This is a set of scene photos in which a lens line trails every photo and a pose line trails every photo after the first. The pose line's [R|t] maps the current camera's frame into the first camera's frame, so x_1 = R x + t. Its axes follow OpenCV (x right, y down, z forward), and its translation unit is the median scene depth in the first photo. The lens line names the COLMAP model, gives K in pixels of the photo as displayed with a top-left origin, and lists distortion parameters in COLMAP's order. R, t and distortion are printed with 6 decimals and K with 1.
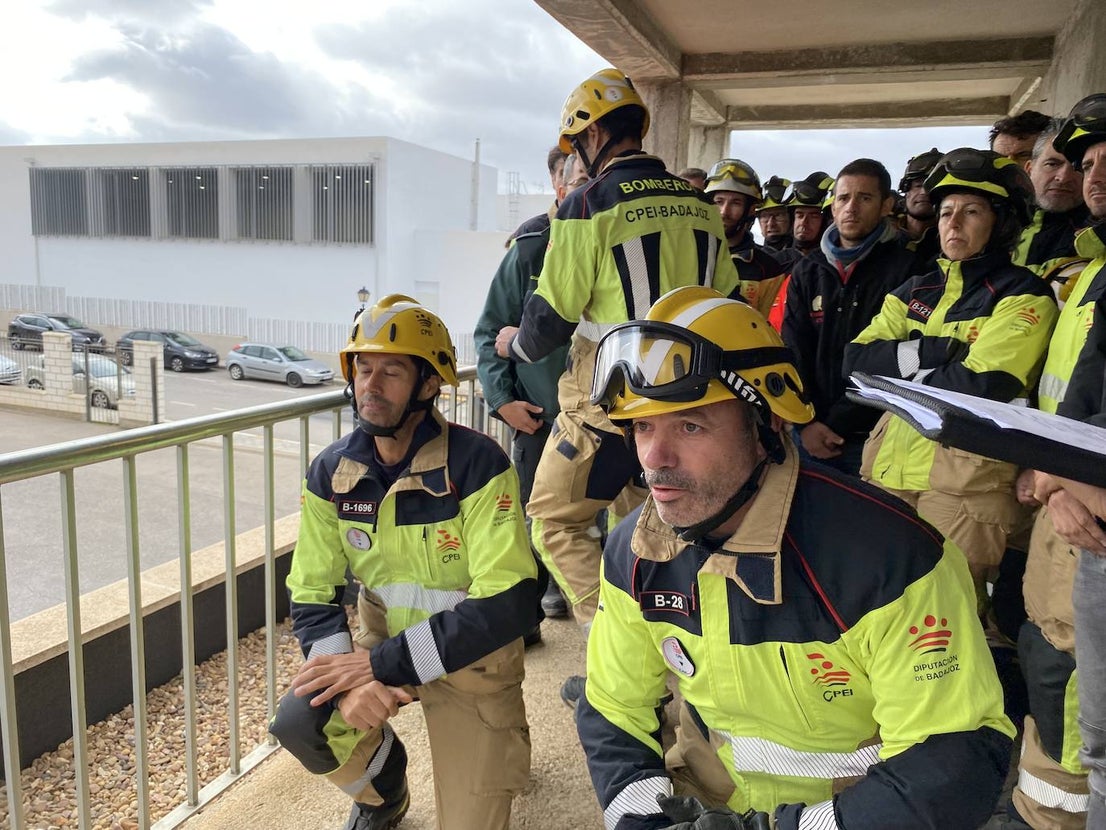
lens RADIAL K [[791.1, 0, 548.9], [0, 791.1, 416.5], [0, 0, 1]] dist [-0.001175, -0.002654]
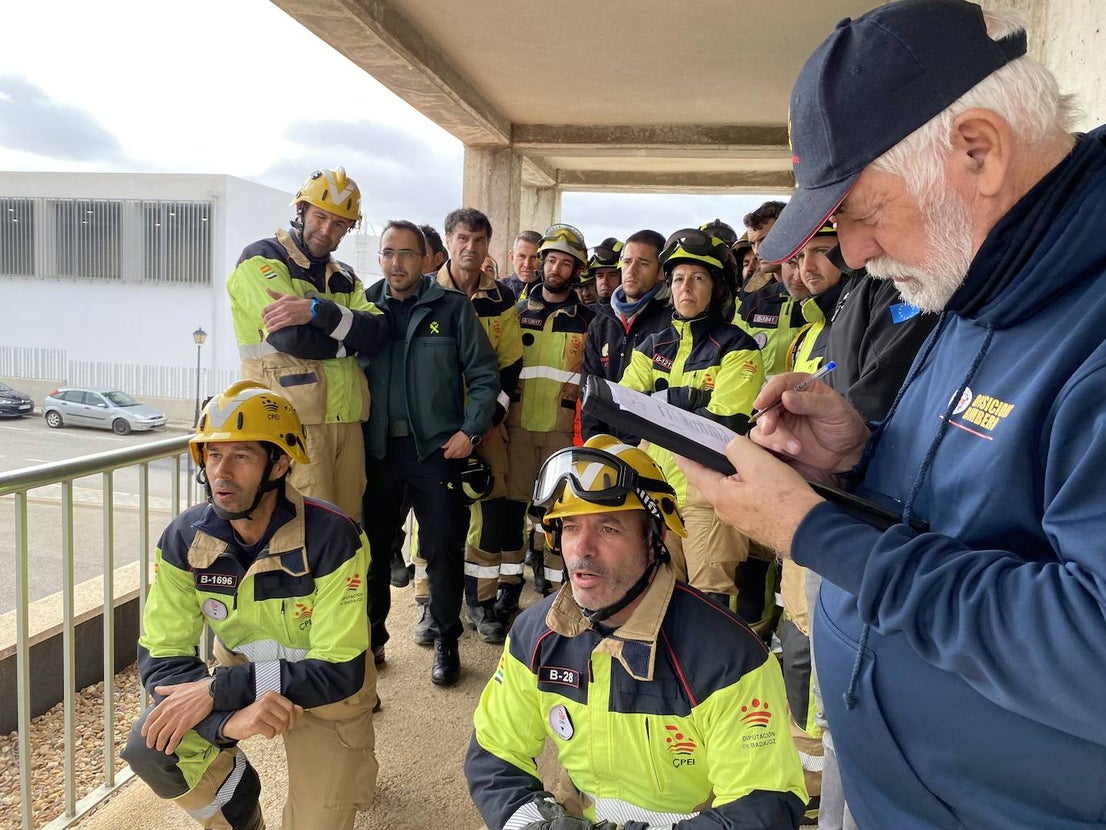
lens RADIAL K [[807.2, 0, 546.9], [0, 807.2, 411.6], [0, 0, 1]] dist [0.003861, -0.001208]
pose [[0.984359, -0.012496, 0.175730, 0.012890], [0.022698, 0.998164, -0.056164, 0.002490], [-0.174705, 0.059274, 0.982835, -0.069235]]
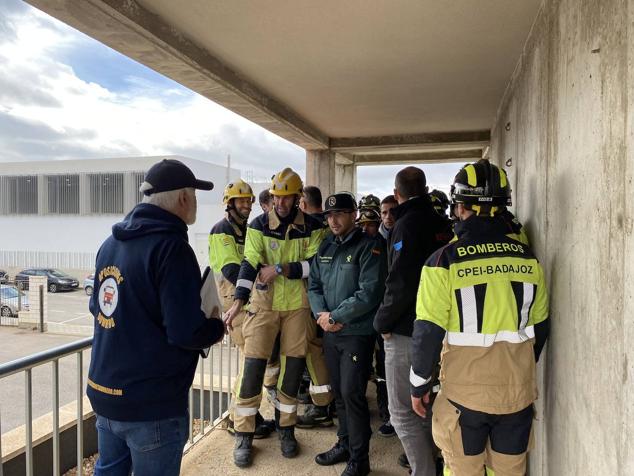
lens RADIAL K [[474.9, 0, 317.0], [0, 474.9, 238.0], [0, 0, 1]] dist [0.015028, -0.005146]
pose [[0.994528, -0.040582, 0.096263, -0.000681], [0.053211, 0.989755, -0.132489, -0.015595], [-0.089901, 0.136886, 0.986499, -0.198625]]
